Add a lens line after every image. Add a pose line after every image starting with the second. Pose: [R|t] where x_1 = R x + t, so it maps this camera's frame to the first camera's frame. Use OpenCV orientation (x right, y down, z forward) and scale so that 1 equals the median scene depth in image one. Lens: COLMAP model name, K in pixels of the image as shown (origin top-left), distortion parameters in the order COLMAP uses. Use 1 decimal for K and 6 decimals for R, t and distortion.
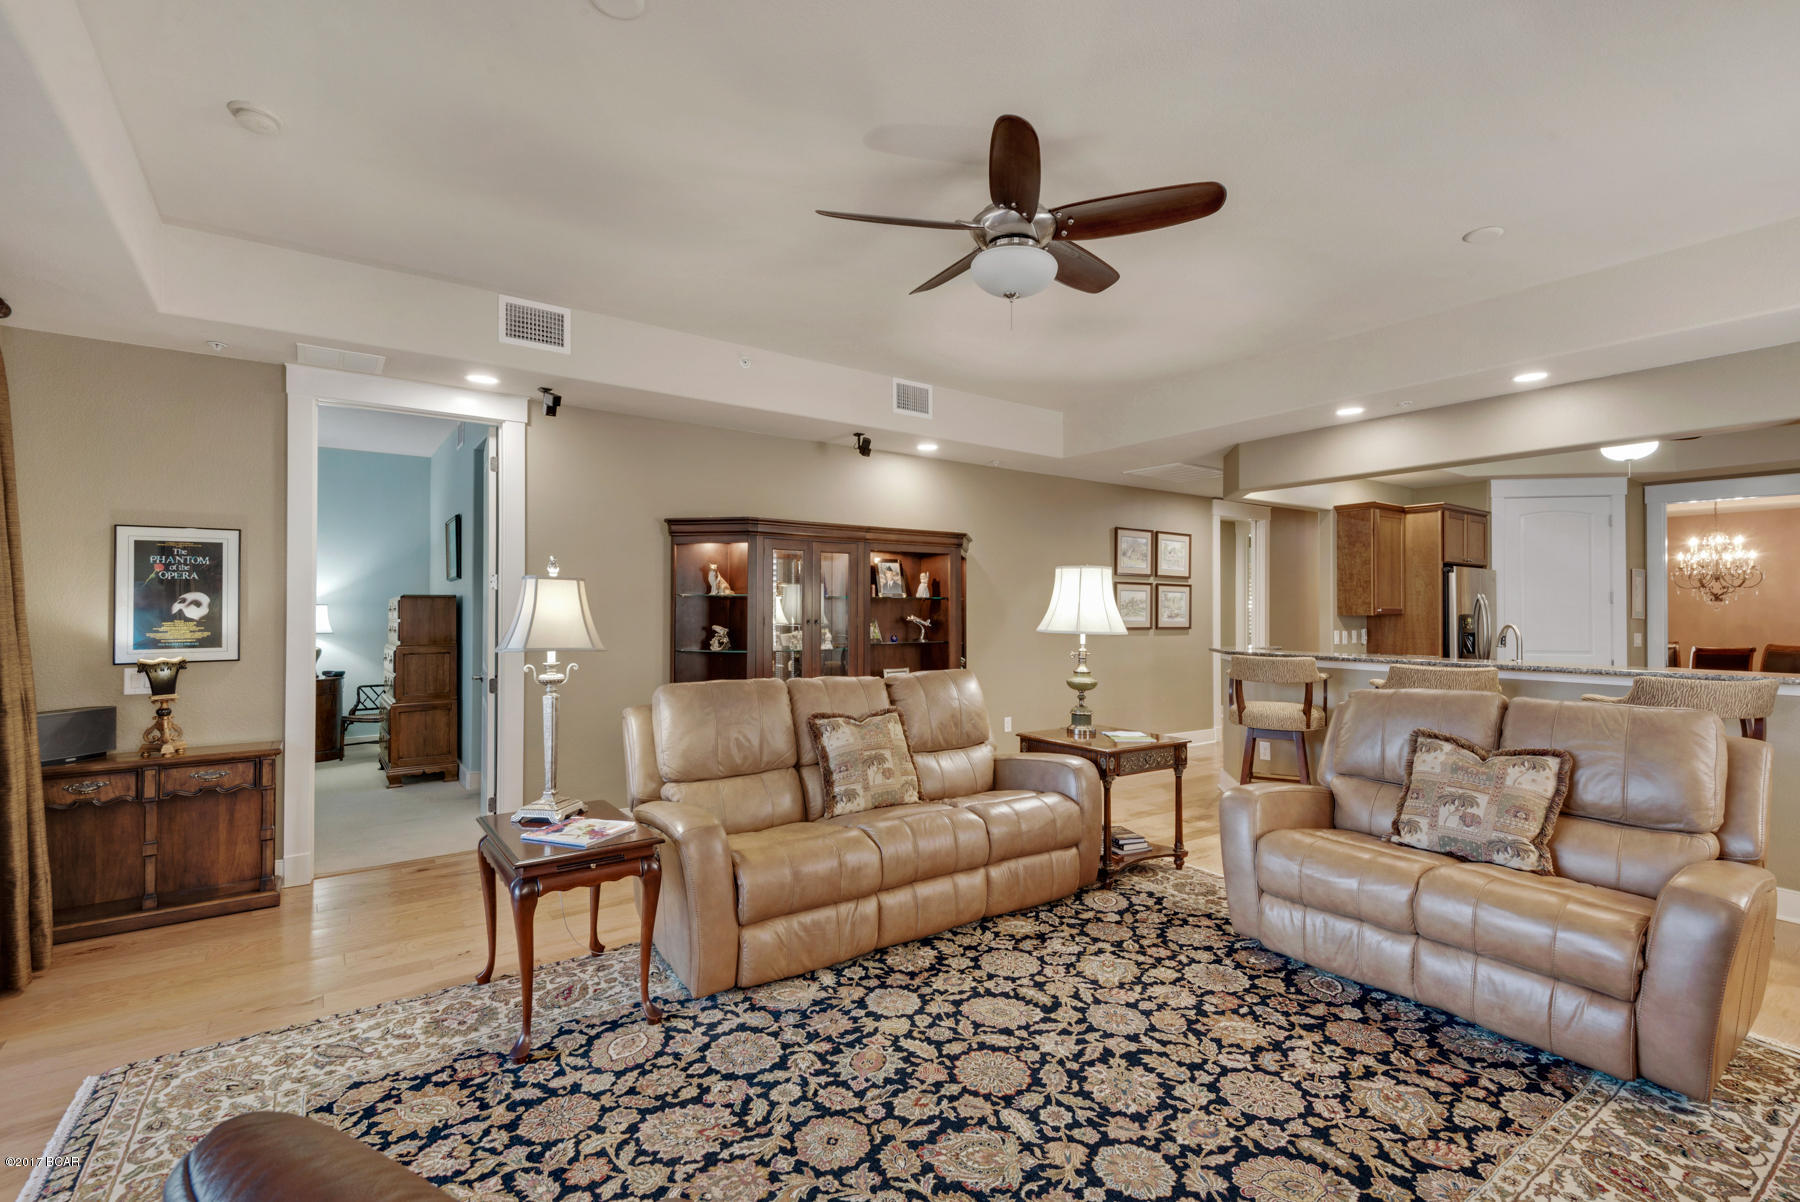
lens RADIAL K [[813.6, 0, 910.2], [0, 813.6, 601.5], [0, 0, 1]] dist [0.026446, -0.014278]
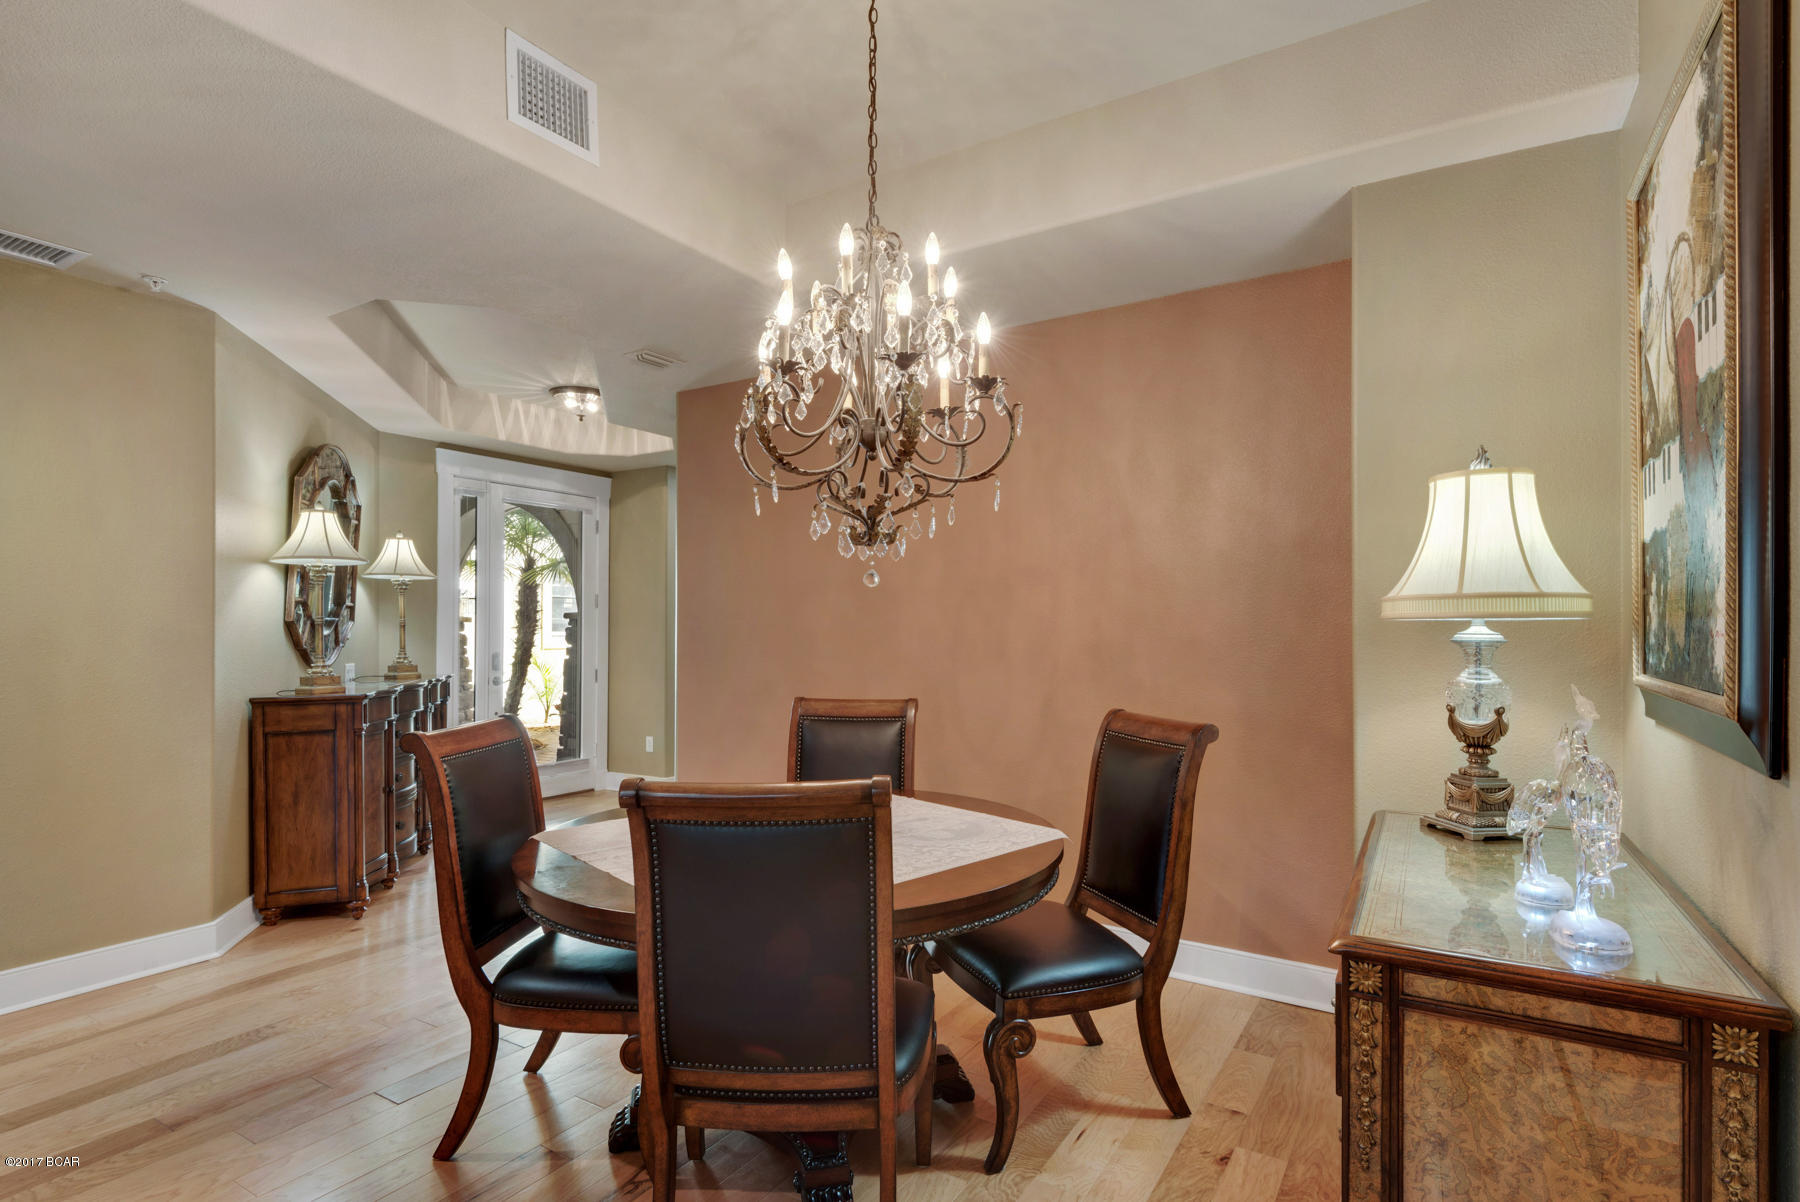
lens RADIAL K [[912.7, 0, 900.8], [0, 912.7, 616.9], [0, 0, 1]] dist [0.003060, -0.000417]
pose [[0.926196, -0.000897, 0.377041, 2.896838], [-0.001782, 0.999976, 0.006757, 0.060235], [-0.377038, -0.006930, 0.926172, 2.489032]]
